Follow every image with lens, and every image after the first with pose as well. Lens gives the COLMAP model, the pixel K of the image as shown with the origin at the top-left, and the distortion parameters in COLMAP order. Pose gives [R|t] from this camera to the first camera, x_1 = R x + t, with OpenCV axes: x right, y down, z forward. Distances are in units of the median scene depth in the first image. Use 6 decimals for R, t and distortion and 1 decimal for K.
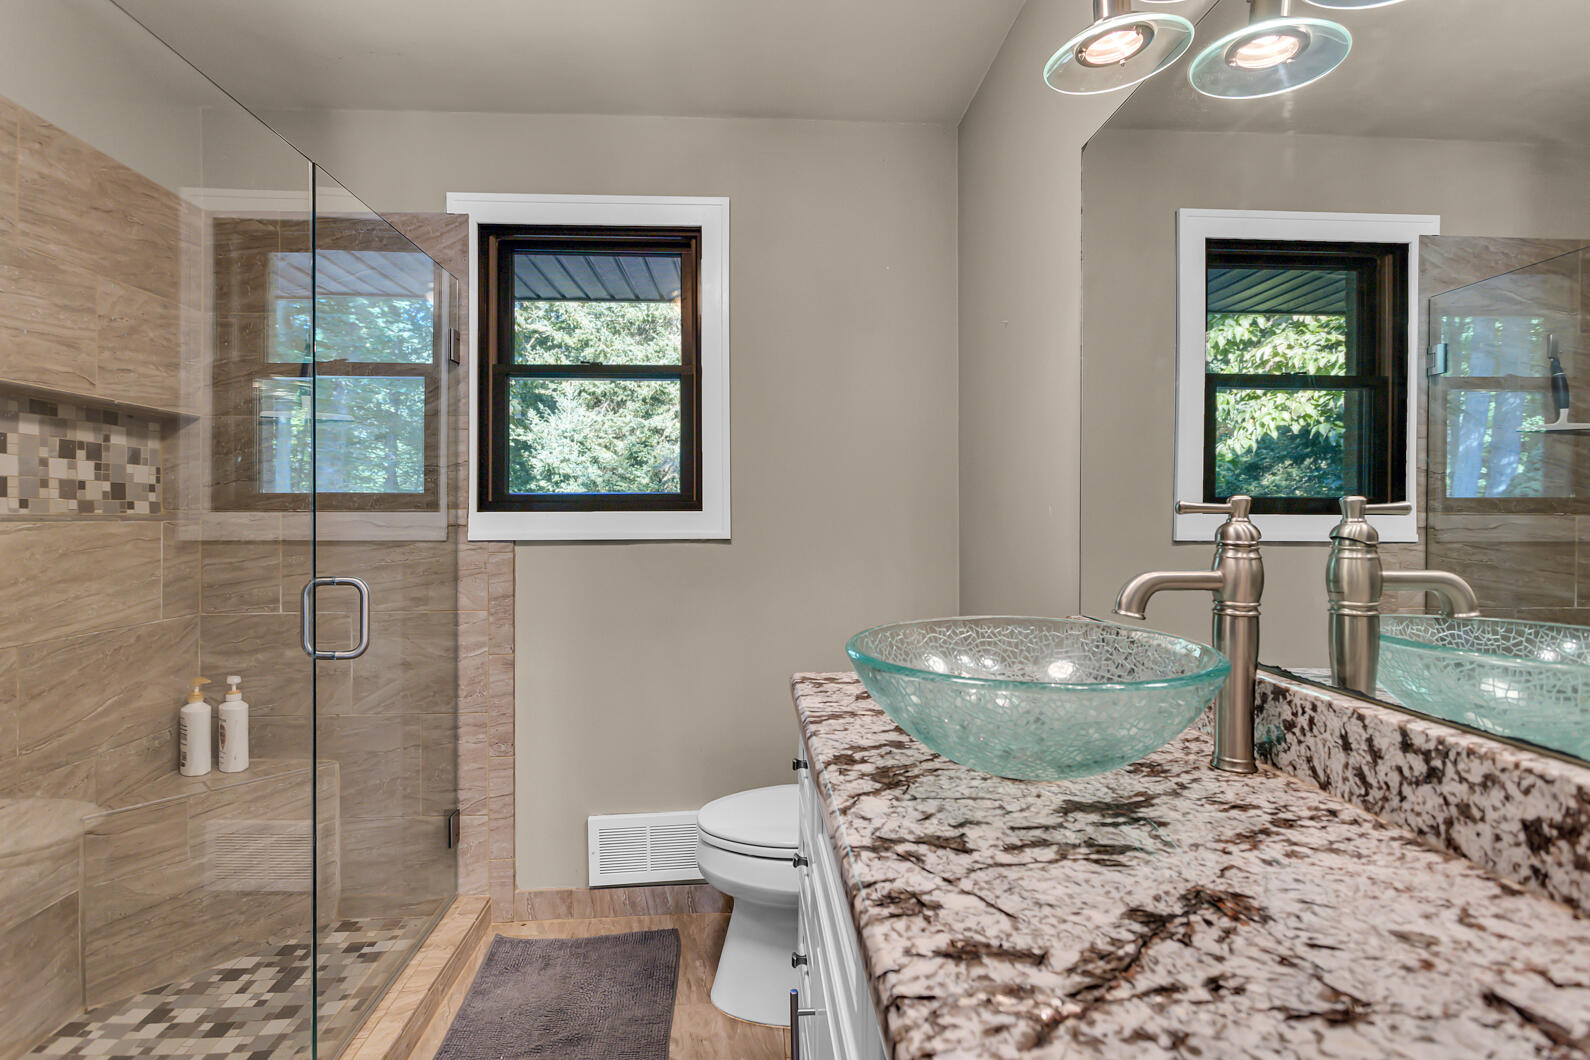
lens RADIAL K [[747.4, 0, 797.7], [0, 747.4, 532.1], [0, 0, 1]] dist [-0.002358, 0.002948]
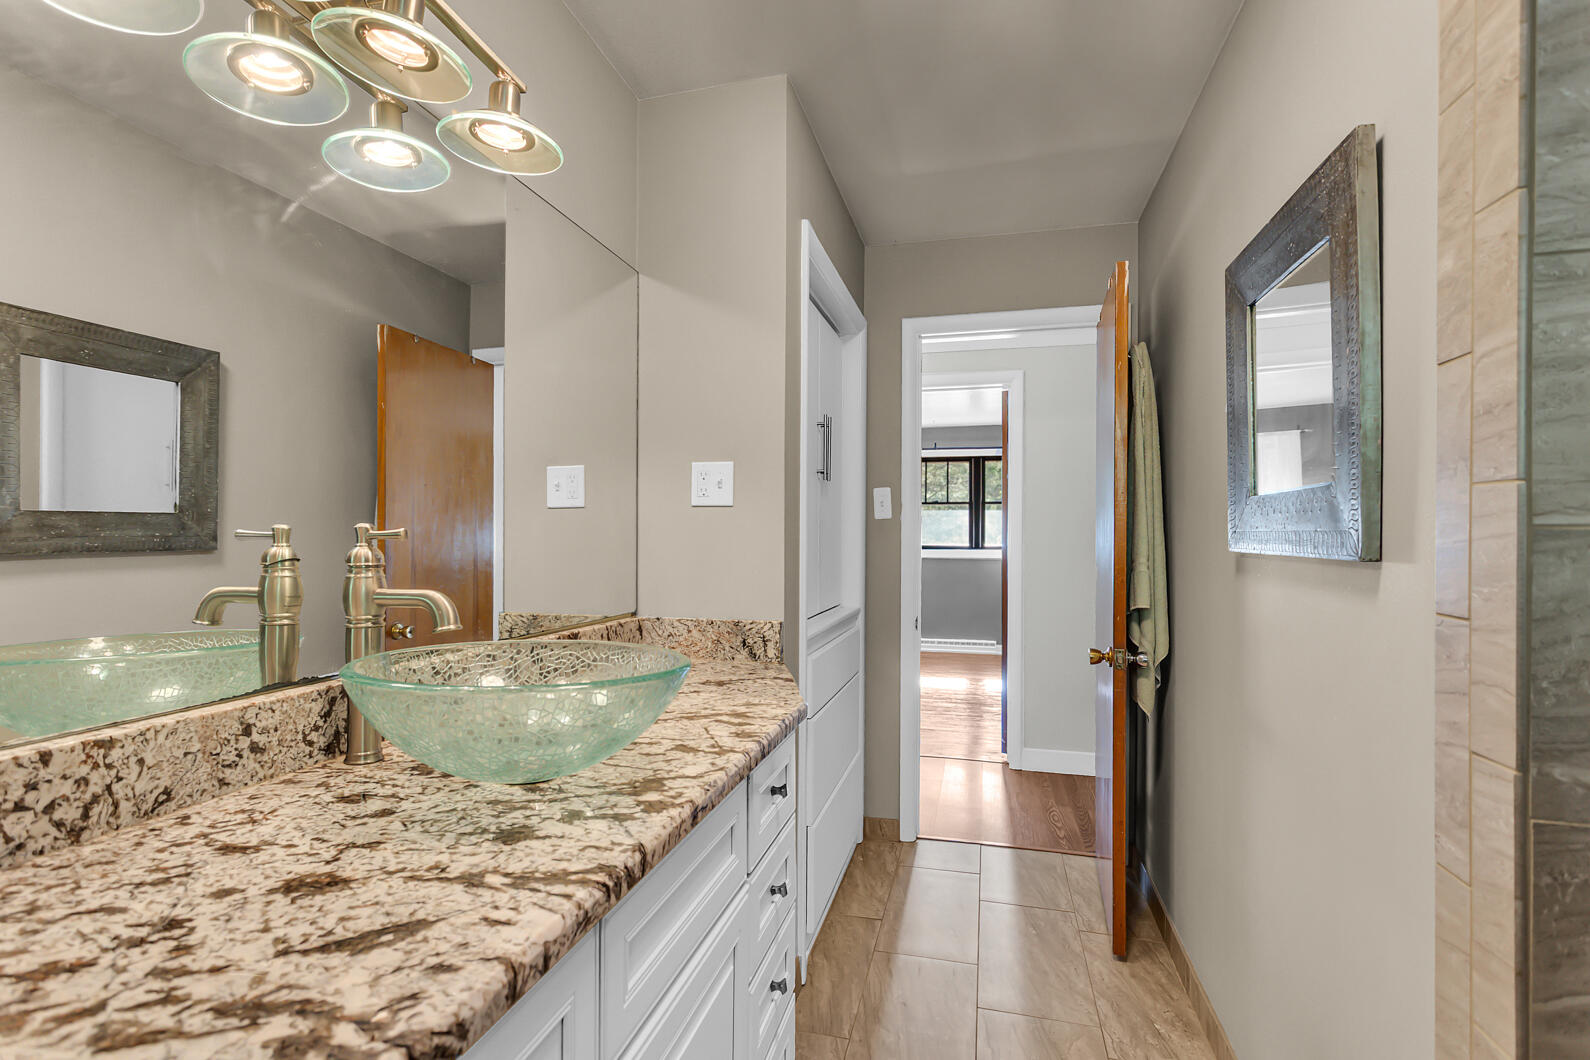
lens RADIAL K [[747.4, 0, 791.1], [0, 747.4, 533.9], [0, 0, 1]] dist [-0.002358, 0.002948]
pose [[-0.950133, 0.004594, 0.311812, -0.404676], [0.007782, 0.999929, 0.008979, -0.037814], [-0.311749, 0.010958, -0.950101, 1.935536]]
